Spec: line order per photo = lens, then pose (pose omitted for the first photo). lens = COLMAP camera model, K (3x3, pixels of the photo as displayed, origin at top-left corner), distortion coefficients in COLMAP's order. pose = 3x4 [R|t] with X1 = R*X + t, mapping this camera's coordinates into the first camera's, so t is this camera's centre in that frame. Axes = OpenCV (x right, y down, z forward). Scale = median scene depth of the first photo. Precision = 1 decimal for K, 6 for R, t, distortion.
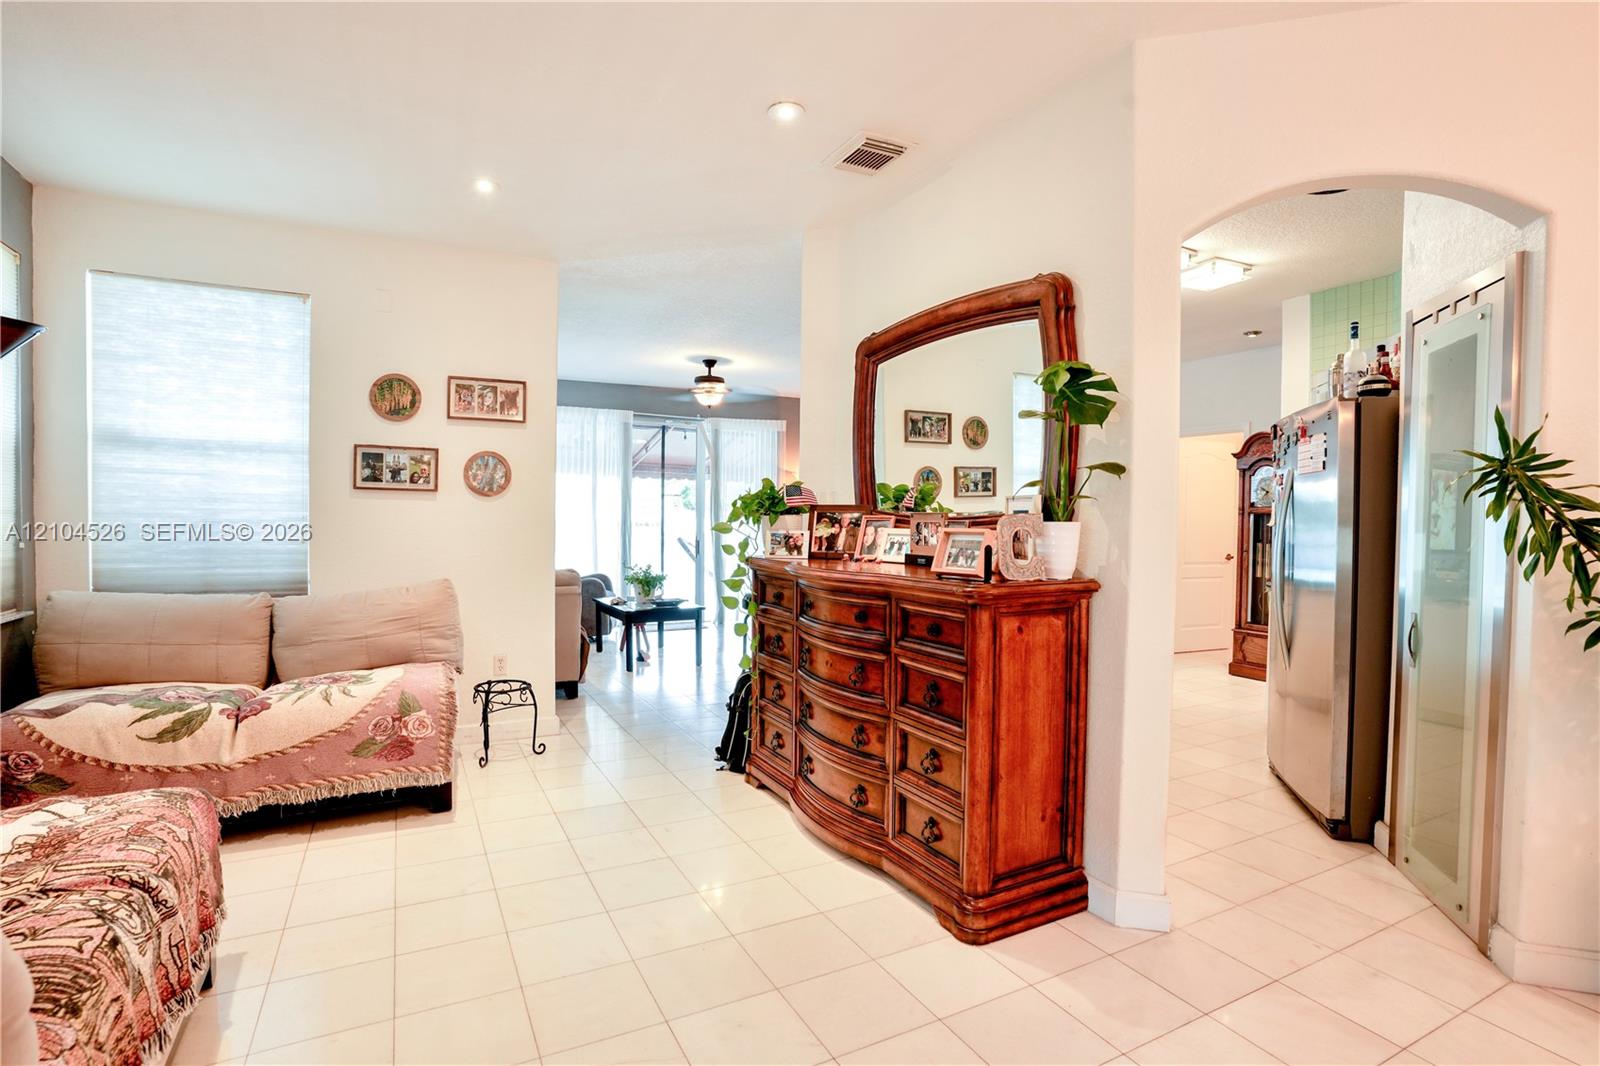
lens RADIAL K [[785.2, 0, 804.1], [0, 785.2, 533.3], [0, 0, 1]] dist [-0.044505, 0.016664]
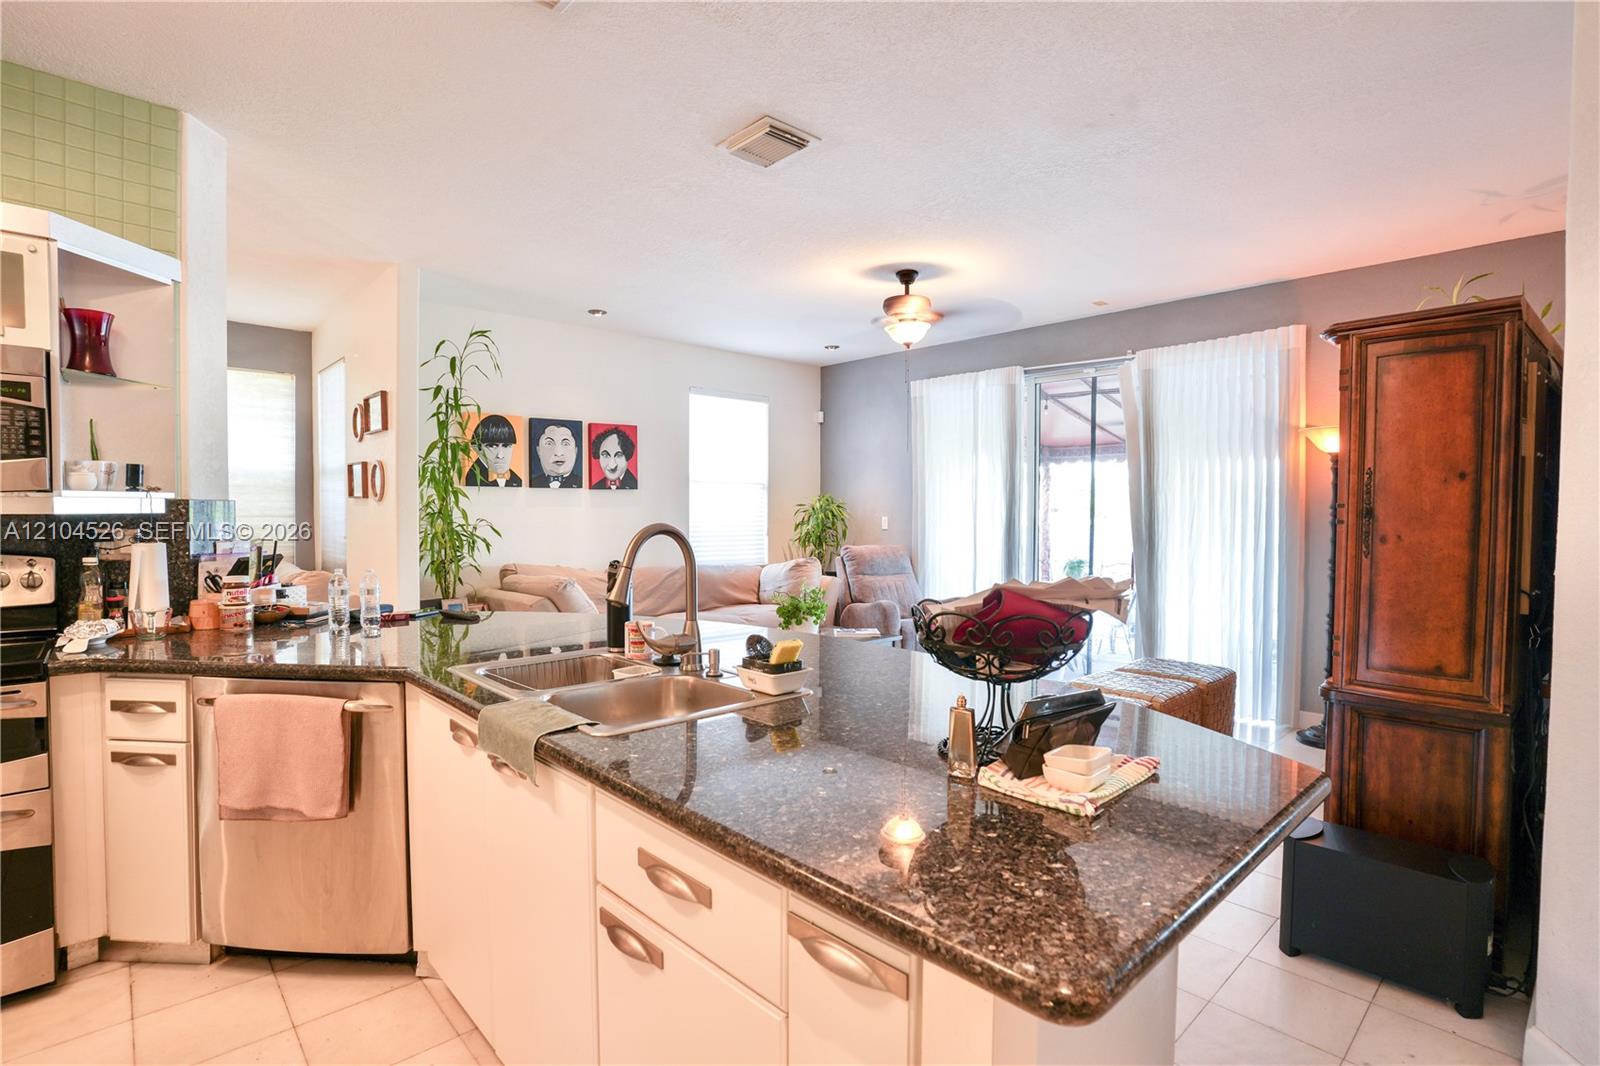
lens RADIAL K [[785.2, 0, 814.7], [0, 785.2, 530.0], [0, 0, 1]] dist [-0.044505, 0.016664]
pose [[0.259911, 0.023060, -0.965357, 0.401156], [-0.022803, 0.999583, 0.017738, -0.021101], [0.965363, 0.017403, 0.260328, 0.653033]]
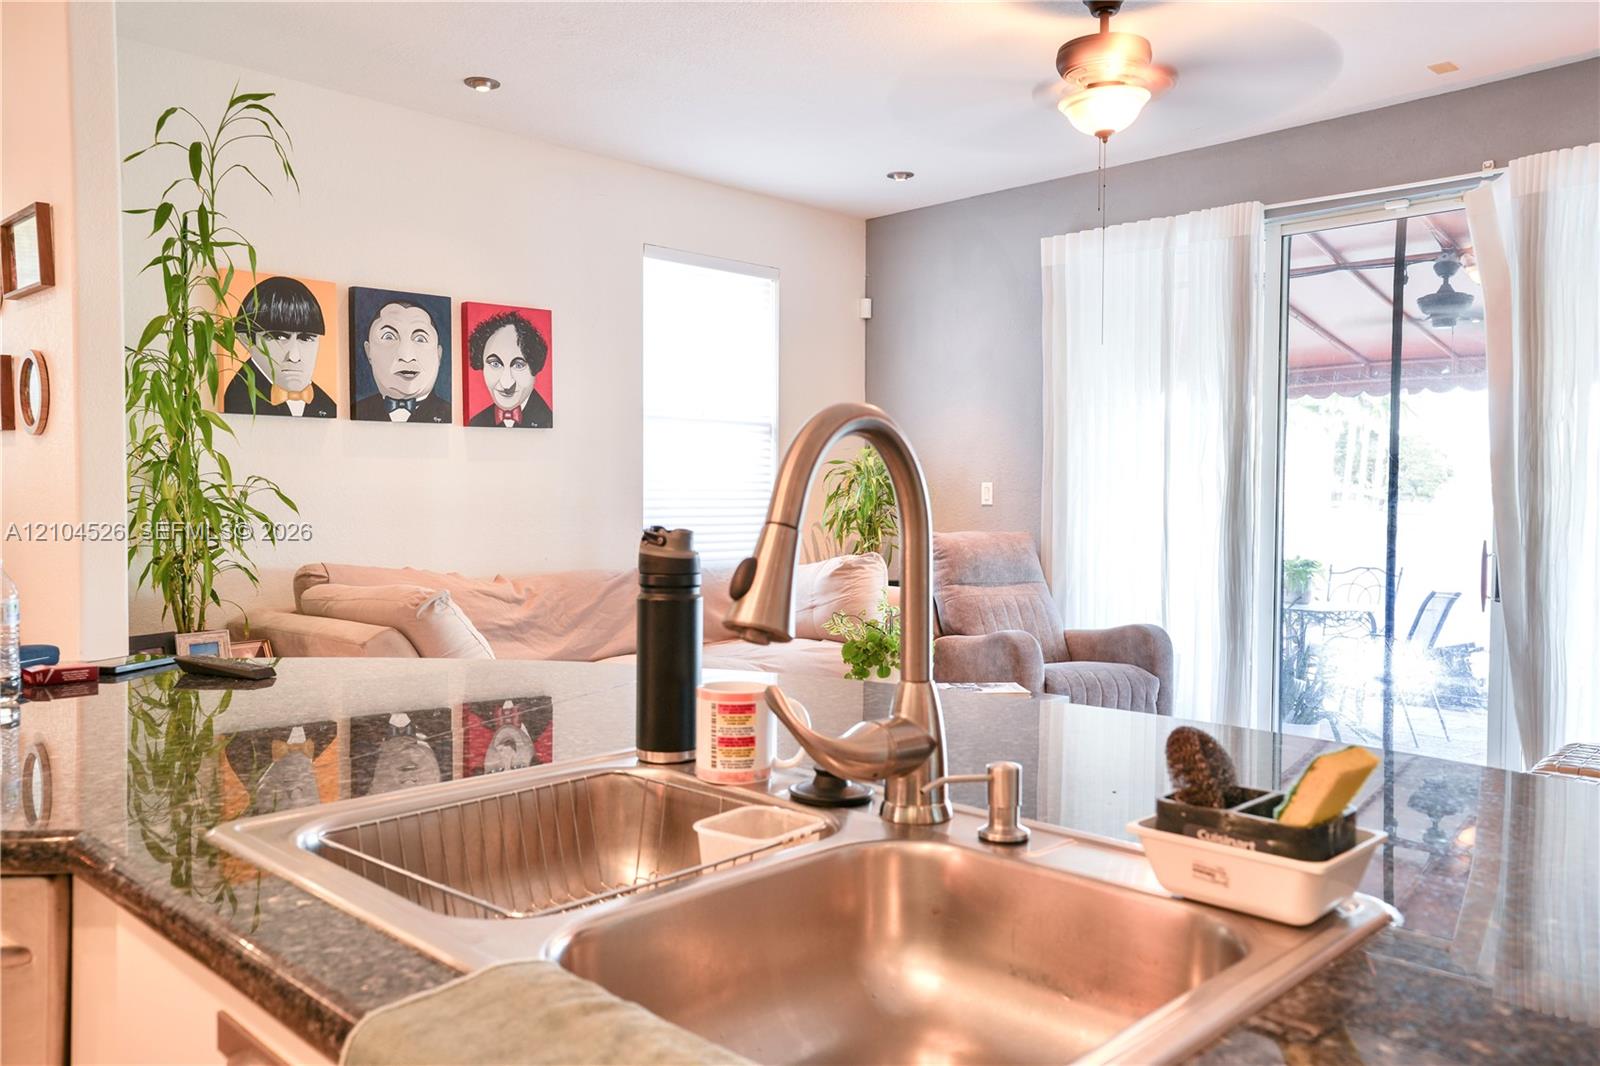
lens RADIAL K [[1213.2, 0, 817.1], [0, 1213.2, 527.4], [0, 0, 1]] dist [0.032988, 0.035559]
pose [[0.296973, 0.025552, -0.954544, 0.282964], [-0.022927, 0.999545, 0.019624, -0.007452], [0.954611, 0.016057, 0.297423, 0.628996]]
